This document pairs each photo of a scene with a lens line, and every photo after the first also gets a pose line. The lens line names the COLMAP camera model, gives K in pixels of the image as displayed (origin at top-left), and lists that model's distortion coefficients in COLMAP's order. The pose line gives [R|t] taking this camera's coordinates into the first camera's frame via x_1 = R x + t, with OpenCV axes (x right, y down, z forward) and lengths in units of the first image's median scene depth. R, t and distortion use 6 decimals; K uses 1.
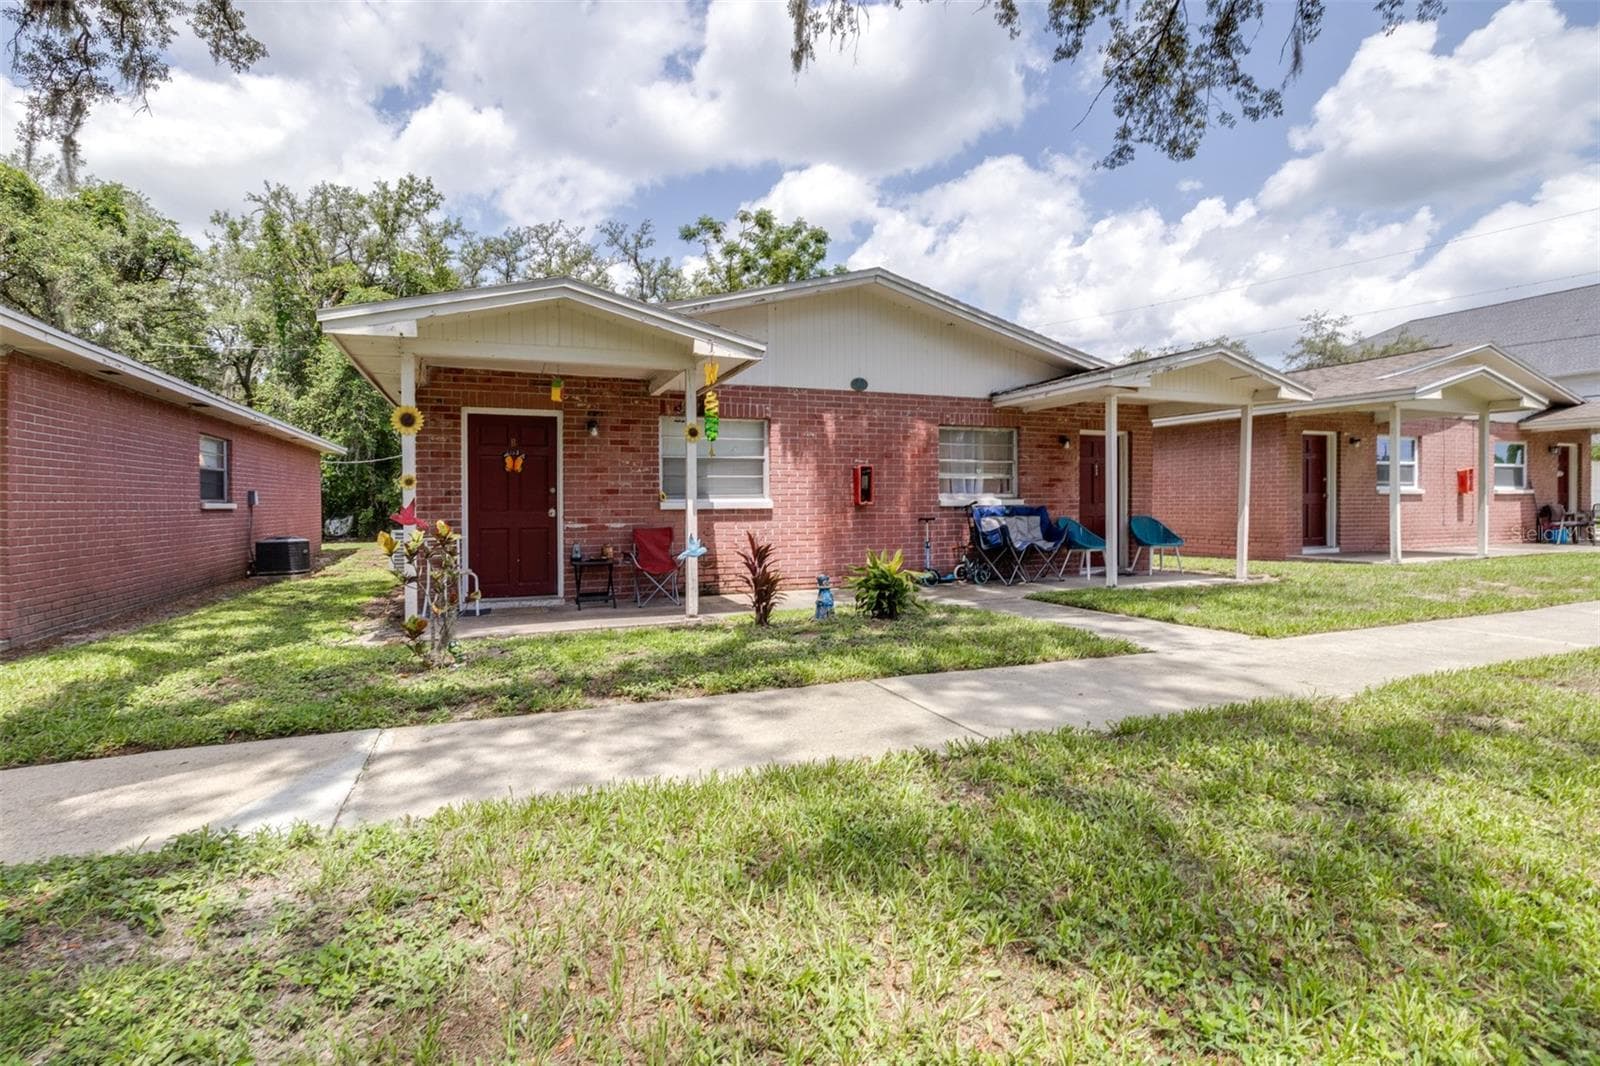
lens RADIAL K [[729.9, 0, 785.6], [0, 729.9, 532.4], [0, 0, 1]] dist [-0.009278, 0.001260]
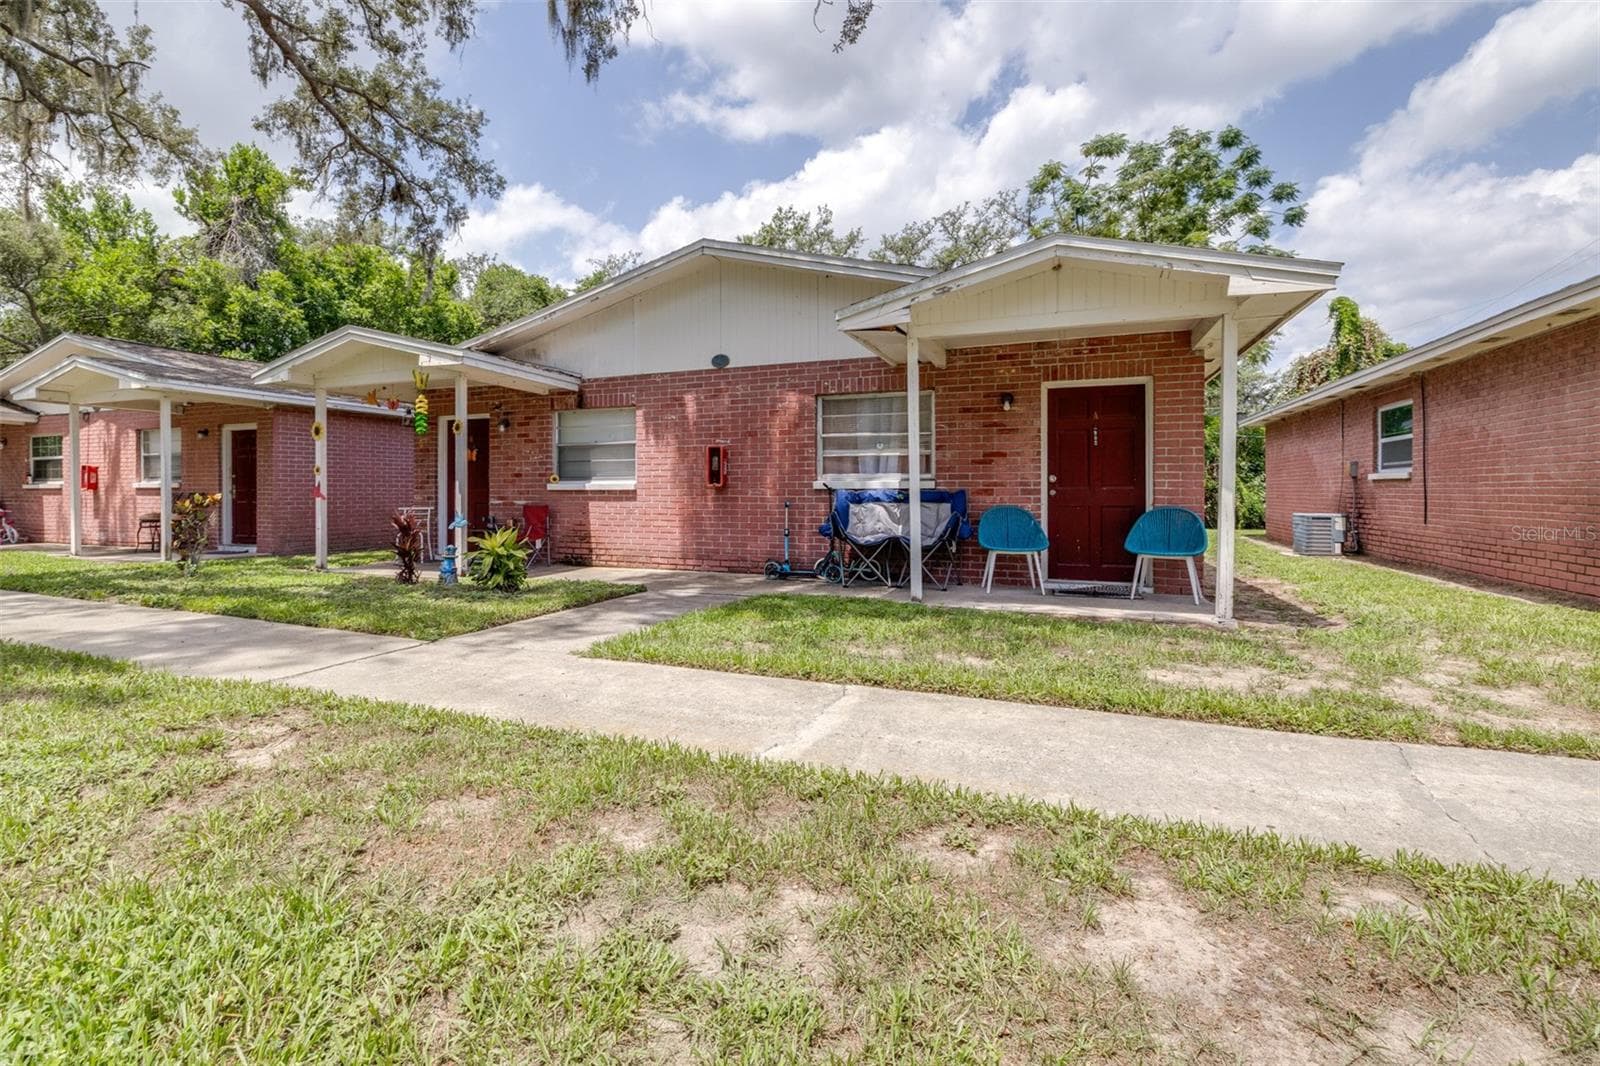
lens RADIAL K [[729.9, 0, 763.1], [0, 729.9, 492.9], [0, 0, 1]] dist [-0.009278, 0.001260]
pose [[0.701801, 0.015493, -0.712205, 0.838671], [-0.029651, 0.999532, -0.007474, -0.025246], [0.711756, 0.026362, 0.701932, 0.381273]]
